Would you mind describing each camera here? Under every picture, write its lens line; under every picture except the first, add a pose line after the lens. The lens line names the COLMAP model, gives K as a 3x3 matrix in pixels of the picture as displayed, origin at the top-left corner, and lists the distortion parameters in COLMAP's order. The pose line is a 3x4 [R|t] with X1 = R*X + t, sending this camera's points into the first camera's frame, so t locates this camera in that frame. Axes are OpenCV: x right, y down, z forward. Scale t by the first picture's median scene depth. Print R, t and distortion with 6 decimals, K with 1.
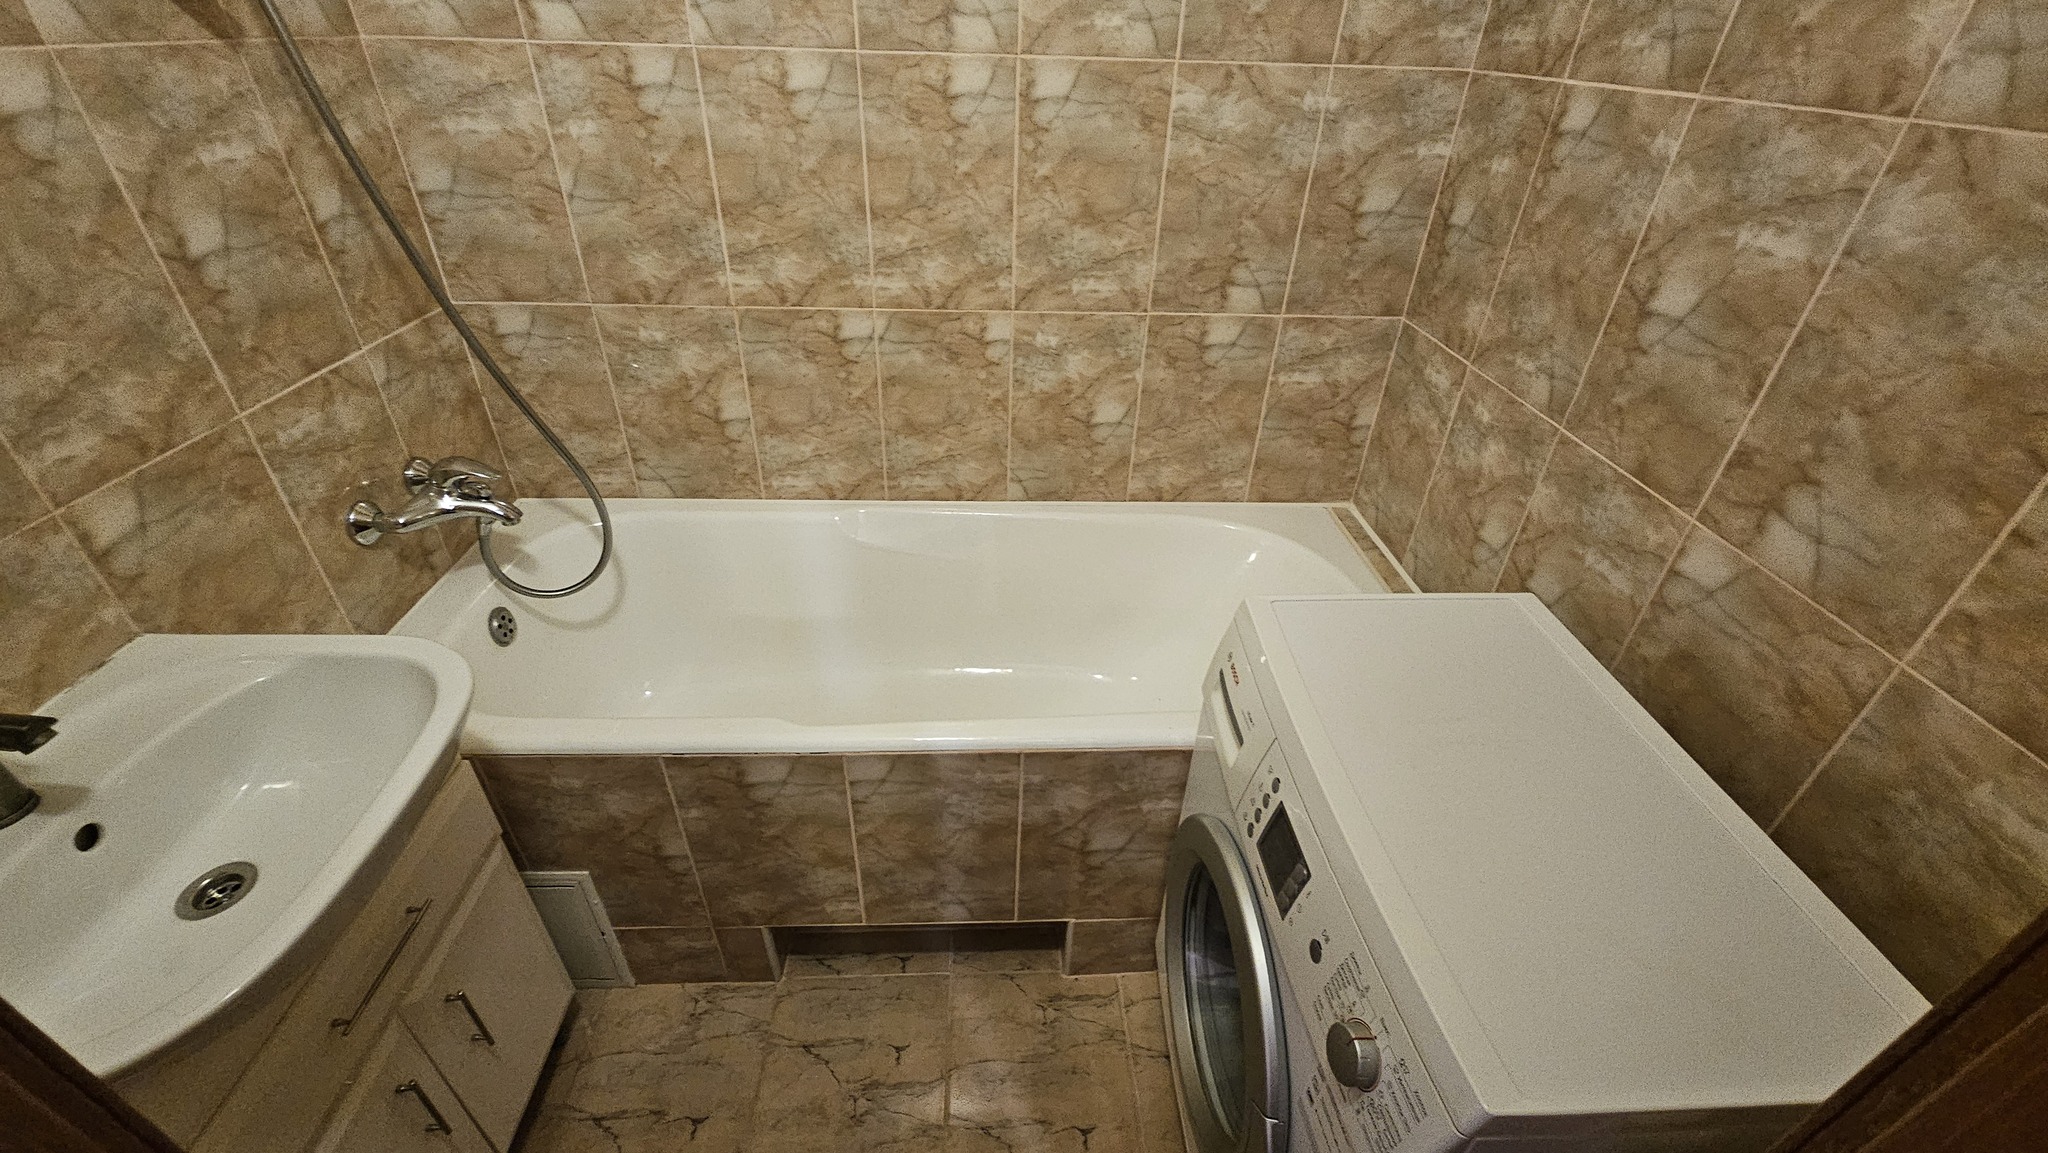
lens RADIAL K [[837.2, 0, 1015.3], [0, 837.2, 573.3], [0, 0, 1]] dist [-0.001197, -0.000327]
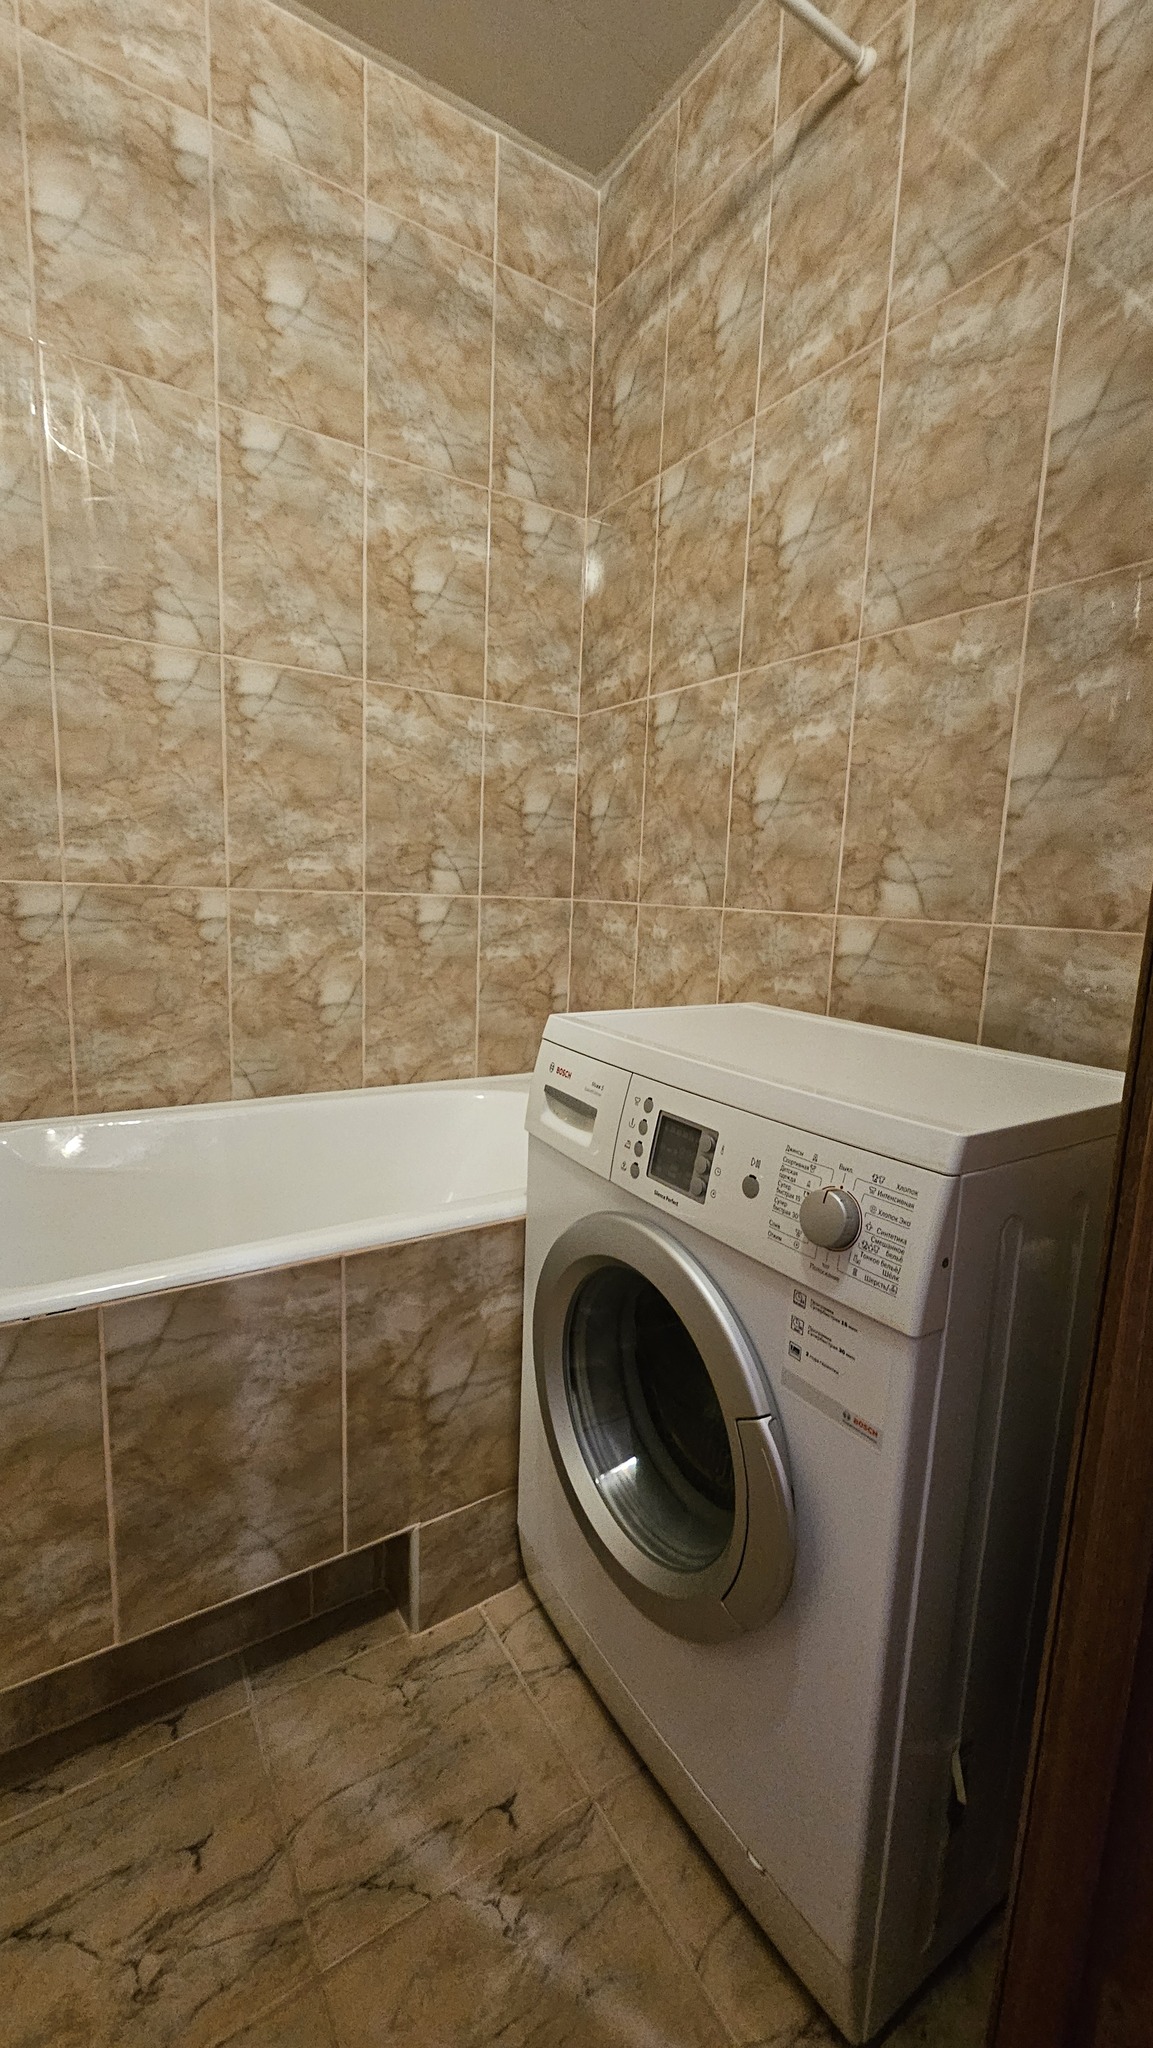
lens RADIAL K [[837.2, 0, 584.5], [0, 837.2, 1014.8], [0, 0, 1]] dist [-0.001197, -0.000327]
pose [[0.863292, -0.068988, 0.499968, -0.165642], [0.264272, 0.905746, -0.331337, 0.300165], [-0.429986, 0.418167, 0.800155, 0.108609]]
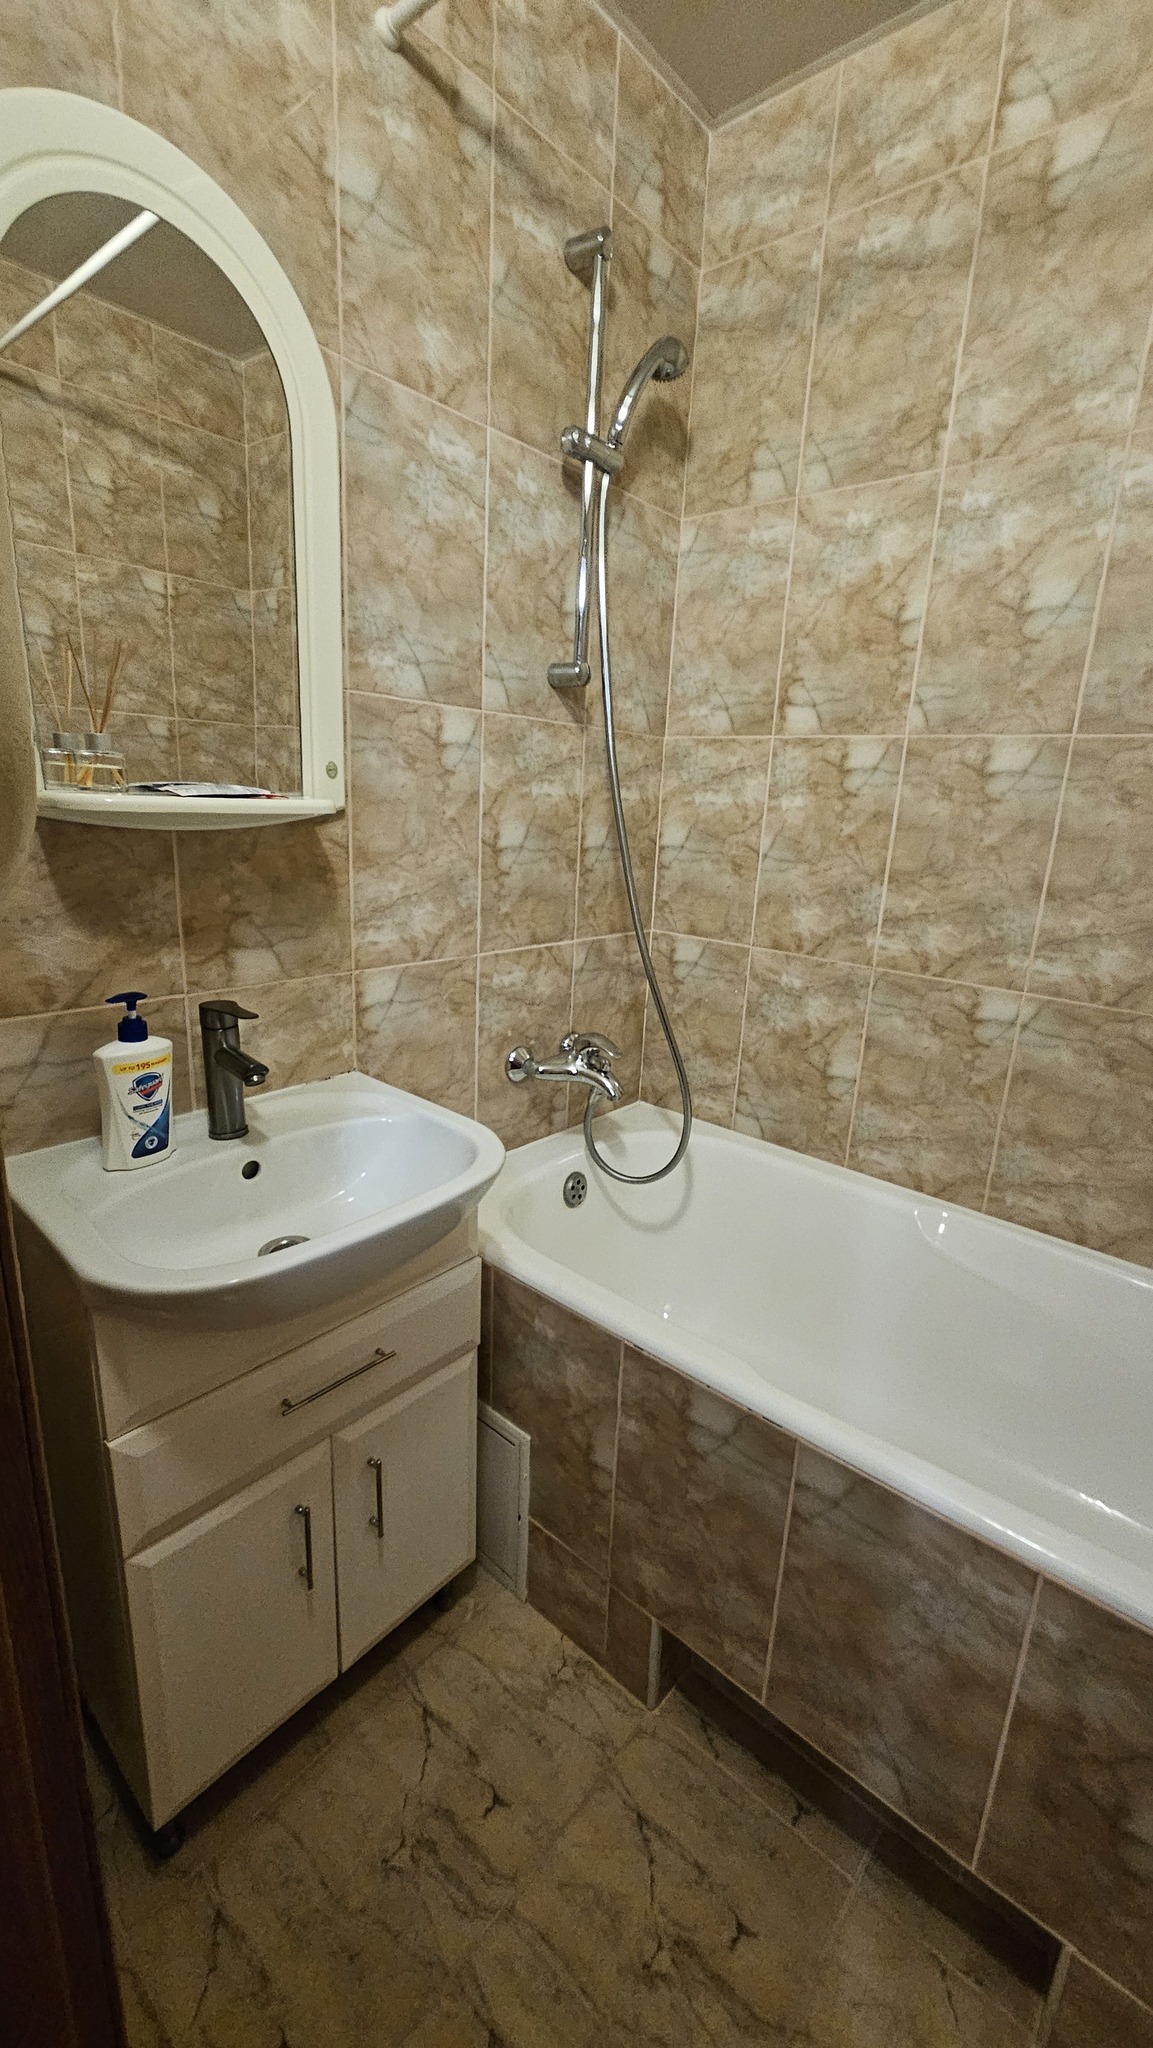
lens RADIAL K [[837.2, 0, 576.2], [0, 837.2, 1015.4], [0, 0, 1]] dist [-0.001197, -0.000327]
pose [[0.730558, 0.182084, -0.658127, 0.085158], [-0.401770, 0.893932, -0.198664, 0.086131], [0.552147, 0.409551, 0.726224, 0.111269]]
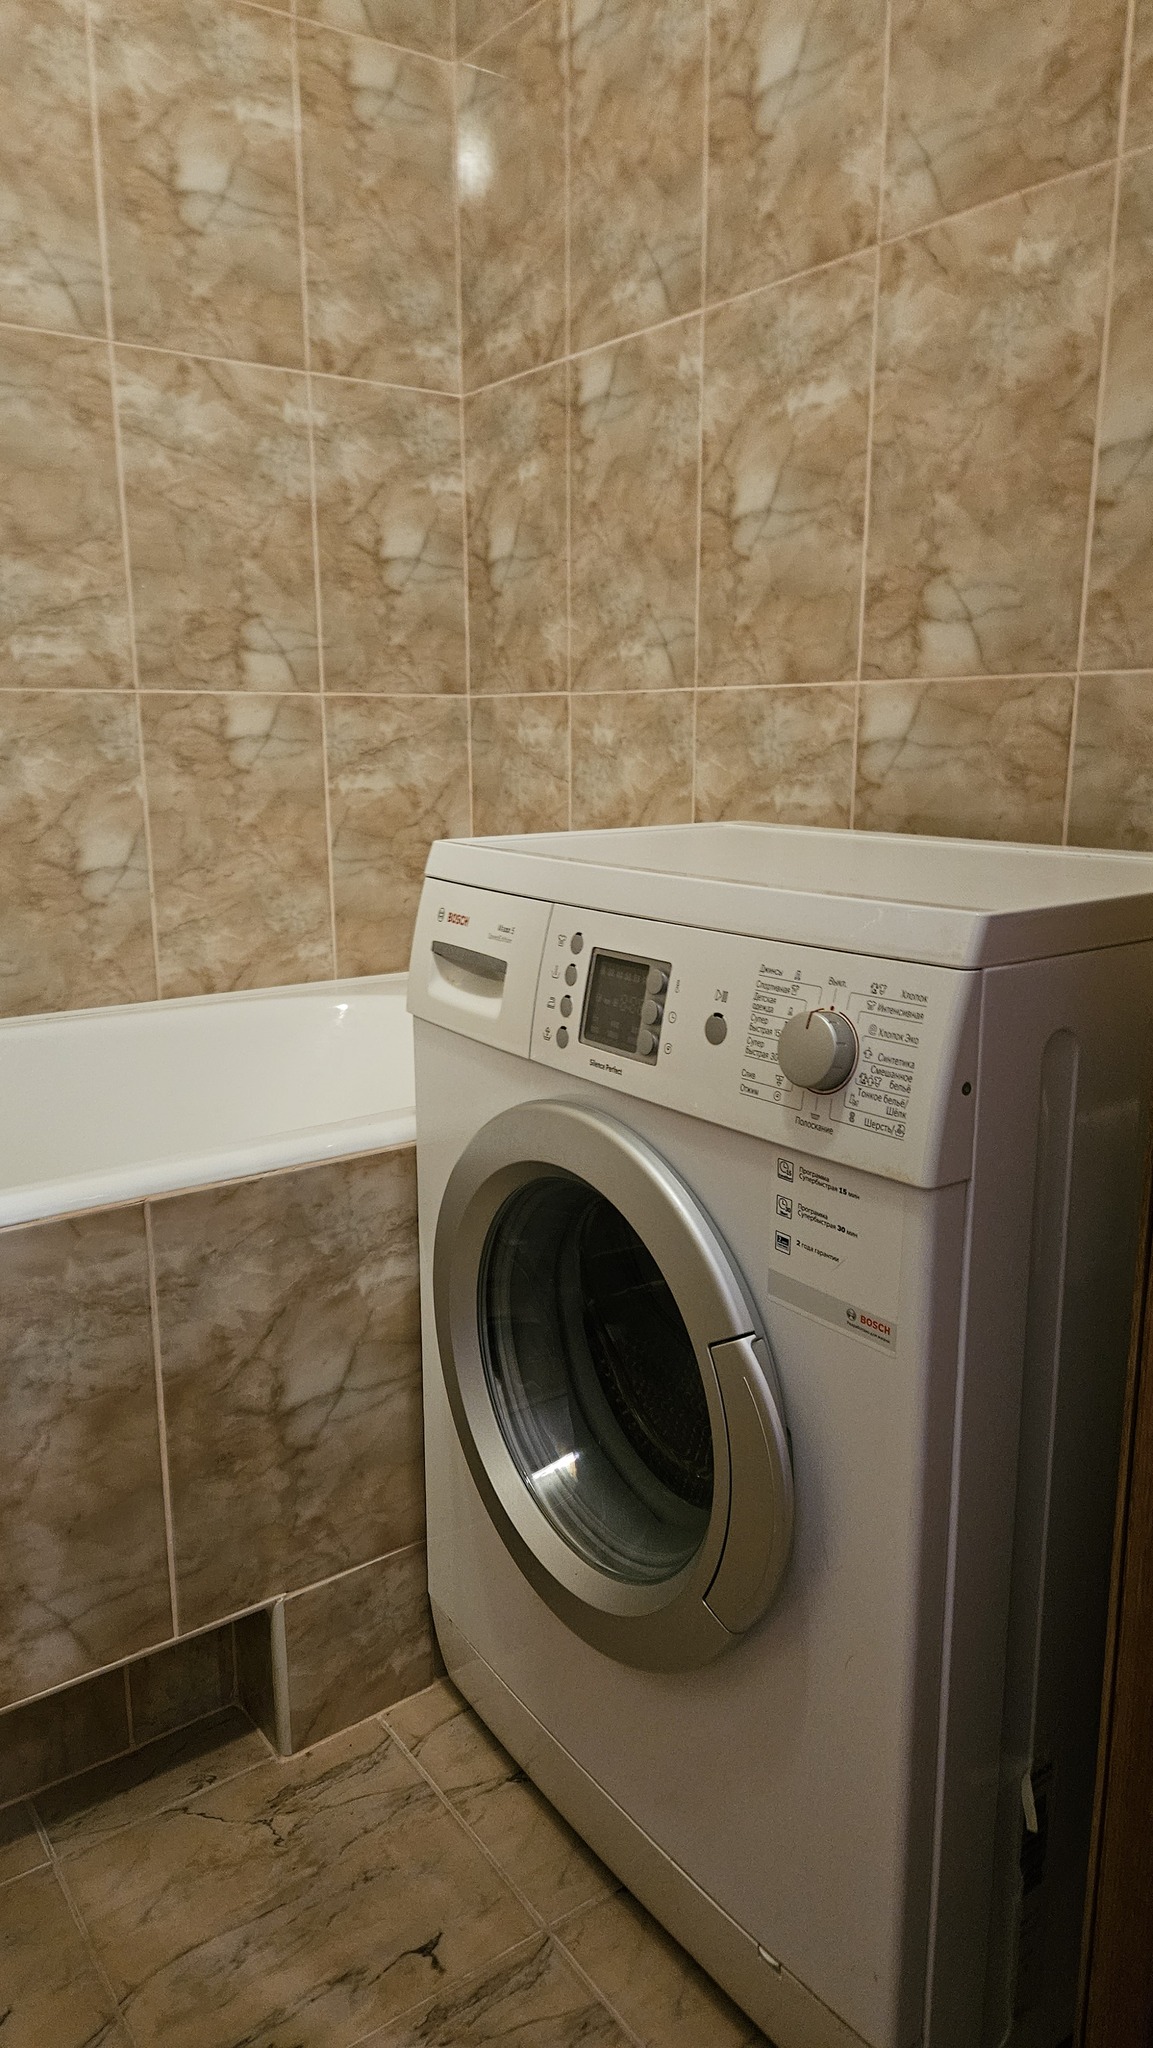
lens RADIAL K [[1358.0, 0, 575.1], [0, 1358.0, 1015.4], [0, 0, 1]] dist [0.076080, -0.065723]
pose [[0.835967, -0.144855, 0.529316, -0.199994], [0.323056, 0.909595, -0.261289, 0.390151], [-0.443614, 0.389428, 0.807188, 0.056088]]
